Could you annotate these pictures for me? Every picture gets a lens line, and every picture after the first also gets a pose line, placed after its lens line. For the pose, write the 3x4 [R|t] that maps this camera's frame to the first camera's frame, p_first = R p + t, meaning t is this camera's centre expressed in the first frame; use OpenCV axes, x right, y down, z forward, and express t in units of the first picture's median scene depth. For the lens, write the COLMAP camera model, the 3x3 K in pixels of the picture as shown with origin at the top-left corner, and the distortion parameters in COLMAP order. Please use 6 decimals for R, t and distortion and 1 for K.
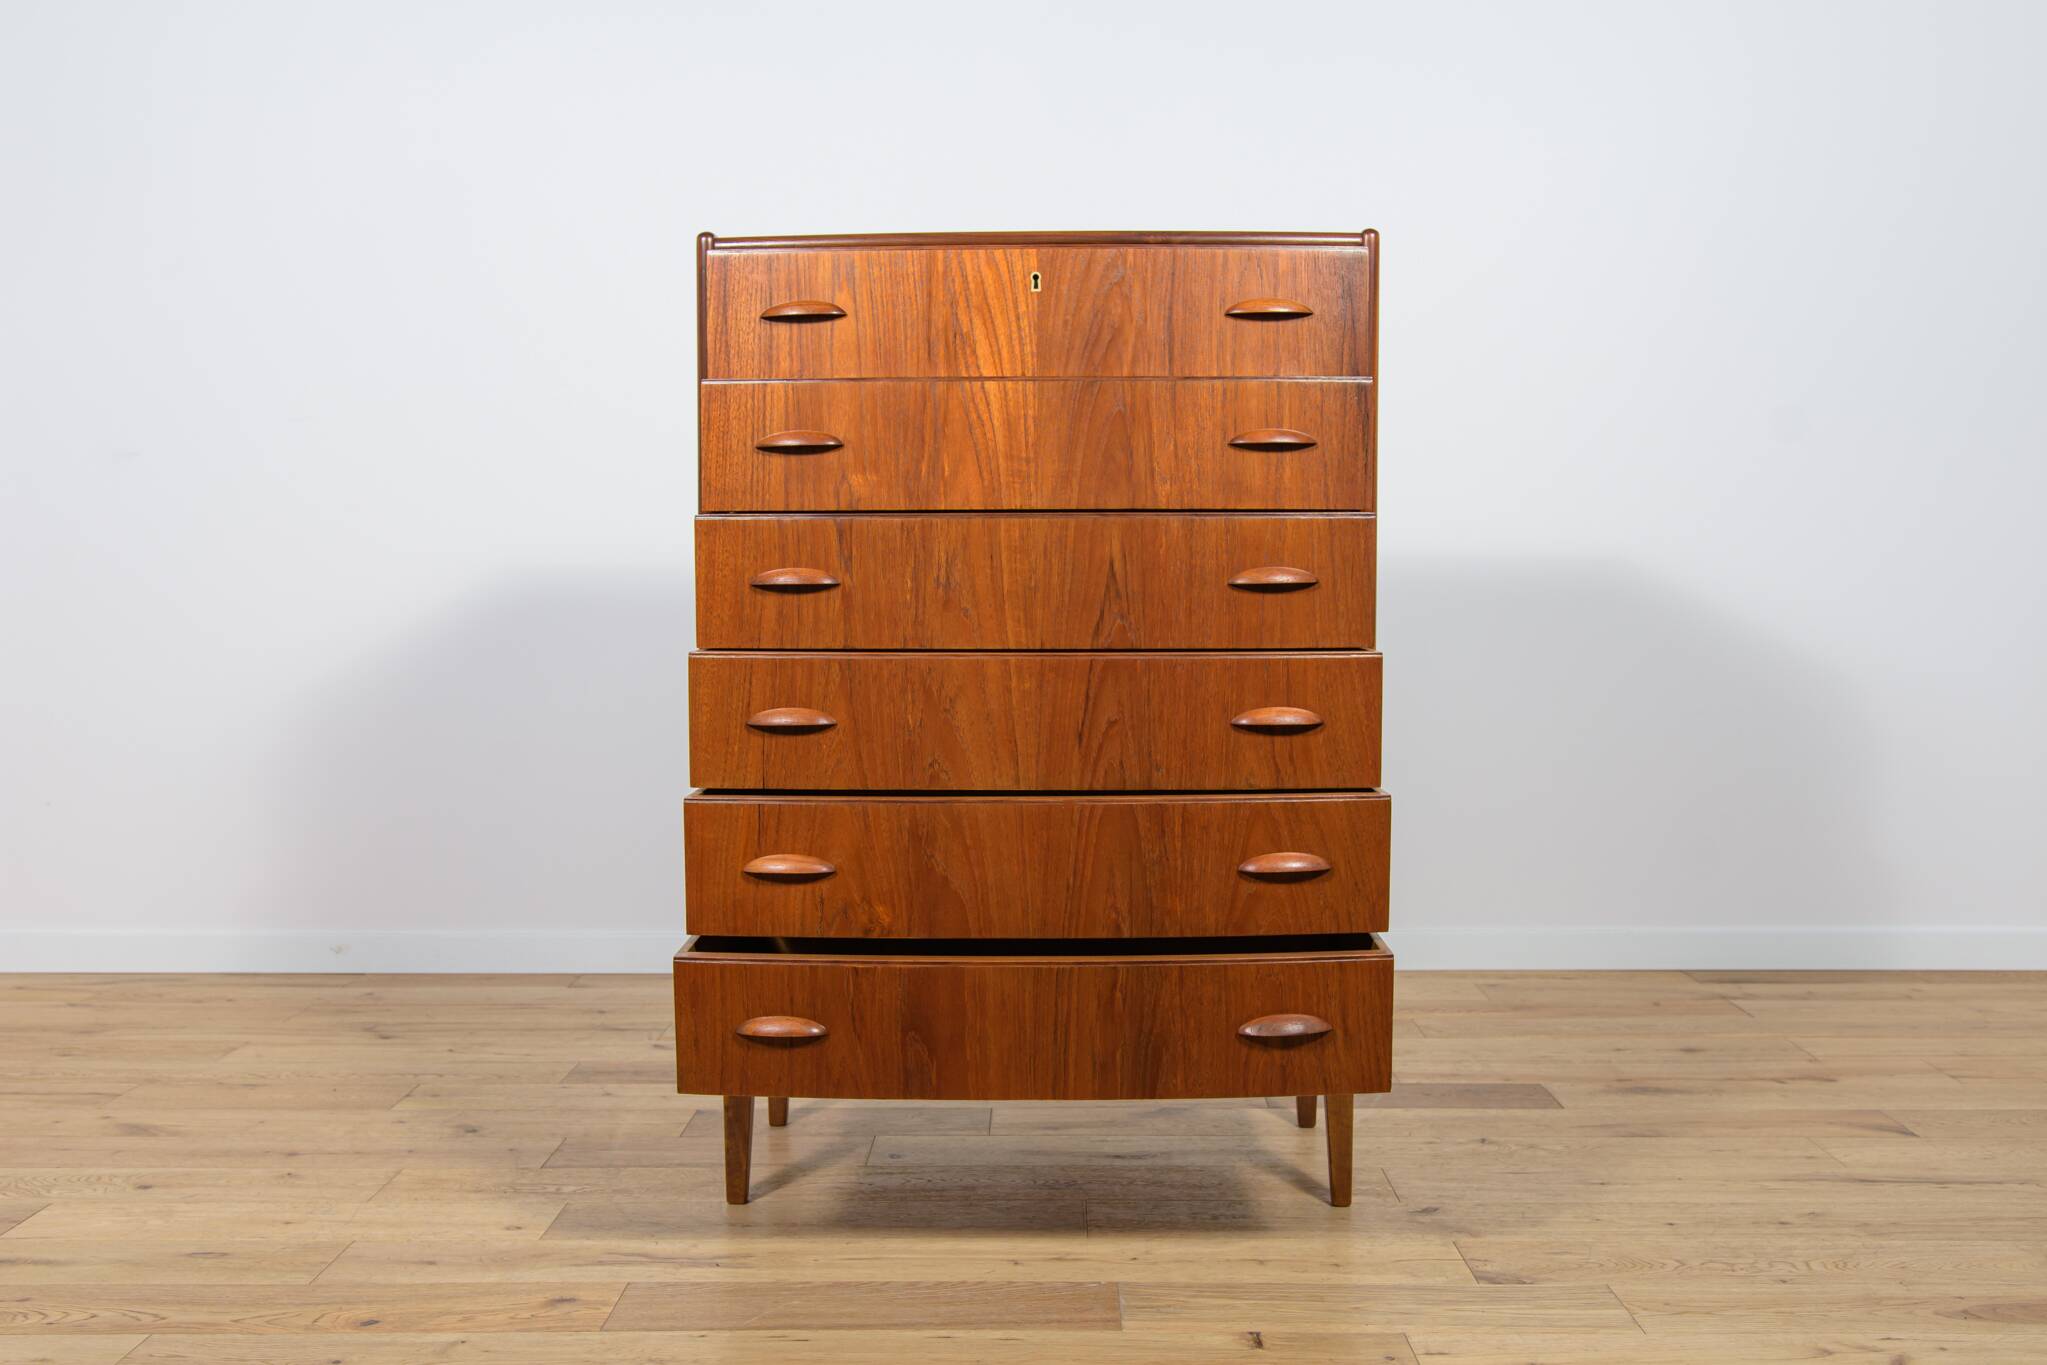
lens RADIAL K [[2199.7, 0, 1026.1], [0, 2199.7, 648.3], [0, 0, 1]] dist [-0.028962, 0.000000]
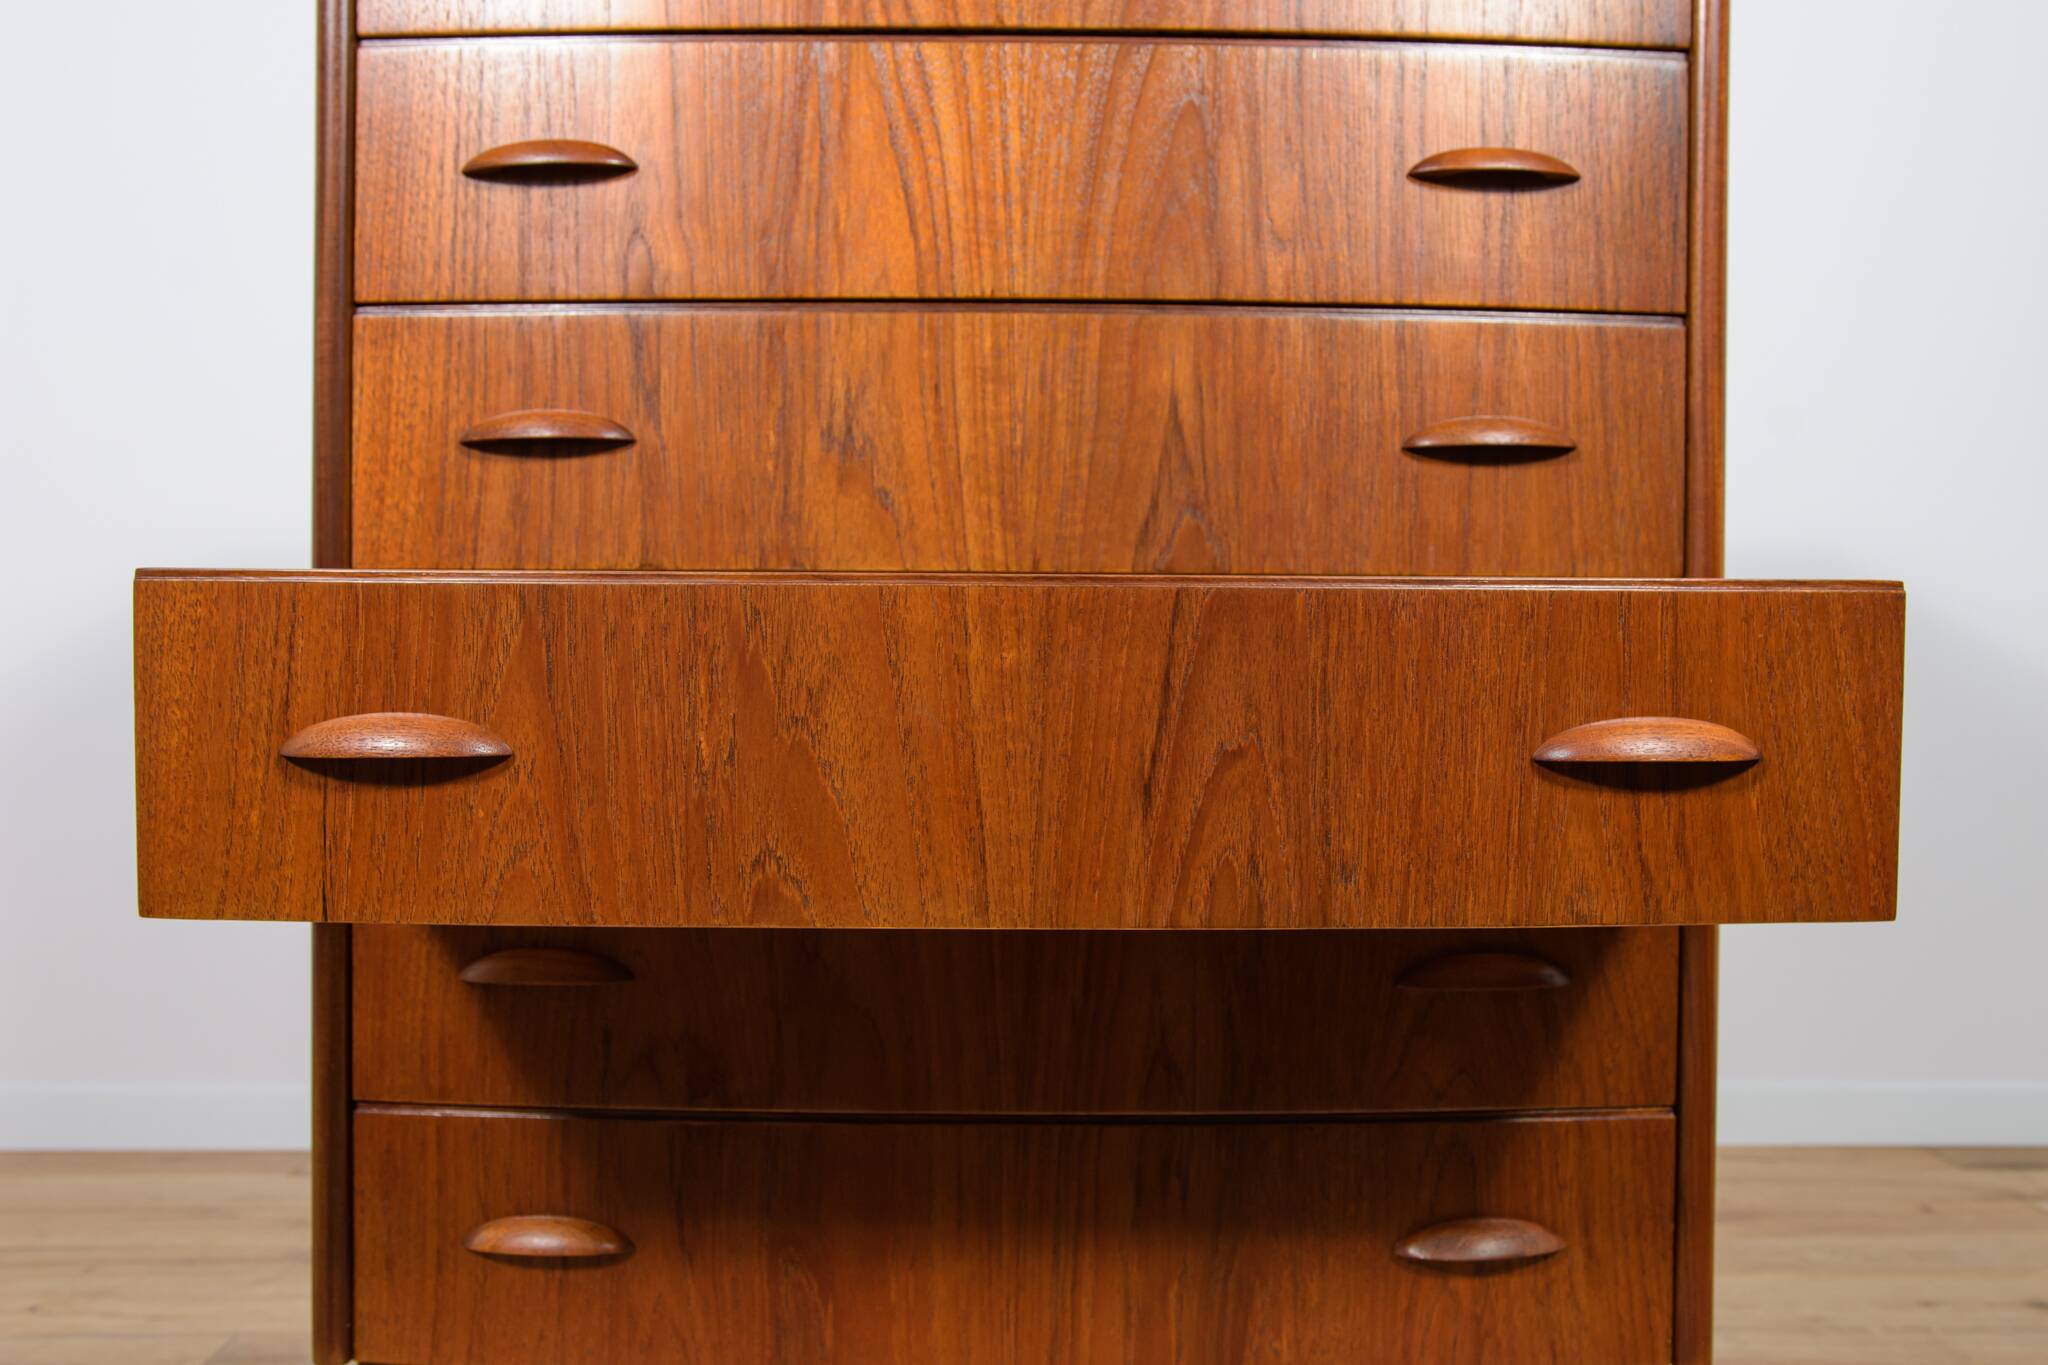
lens RADIAL K [[1984.9, 0, 1031.9], [0, 1984.9, 598.8], [0, 0, 1]] dist [-0.018305, 0.000000]
pose [[0.999280, 0.007495, 0.037198, -0.010093], [-0.006243, 0.999413, -0.033678, 0.017894], [-0.037429, 0.033422, 0.998740, 0.645466]]
